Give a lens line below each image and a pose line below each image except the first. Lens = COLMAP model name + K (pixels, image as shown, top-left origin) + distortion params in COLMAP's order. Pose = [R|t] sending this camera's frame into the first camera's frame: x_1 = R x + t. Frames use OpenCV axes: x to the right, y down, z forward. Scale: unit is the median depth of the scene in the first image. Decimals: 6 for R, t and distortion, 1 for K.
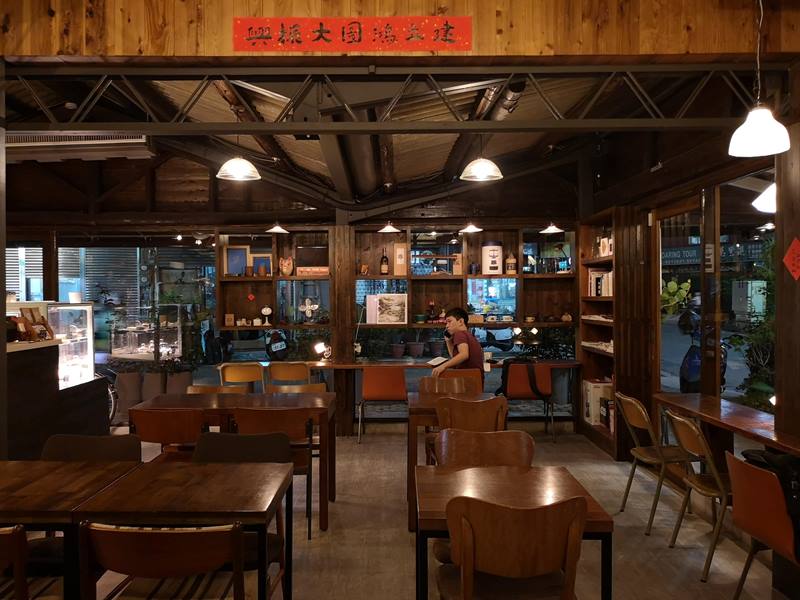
lens RADIAL K [[626.8, 0, 394.4], [0, 626.8, 298.1], [0, 0, 1]] dist [-0.003710, -0.011692]
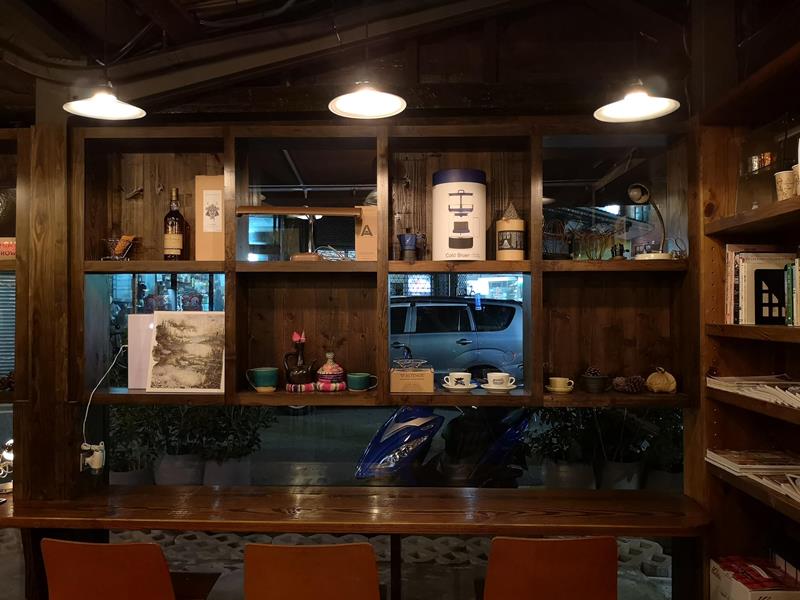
lens RADIAL K [[626.8, 0, 404.4], [0, 626.8, 302.2], [0, 0, 1]] dist [-0.003710, -0.011692]
pose [[0.999650, 0.008825, -0.024959, 0.133790], [-0.009144, 0.999877, -0.012719, -0.008680], [0.024844, 0.012942, 0.999608, 0.630873]]
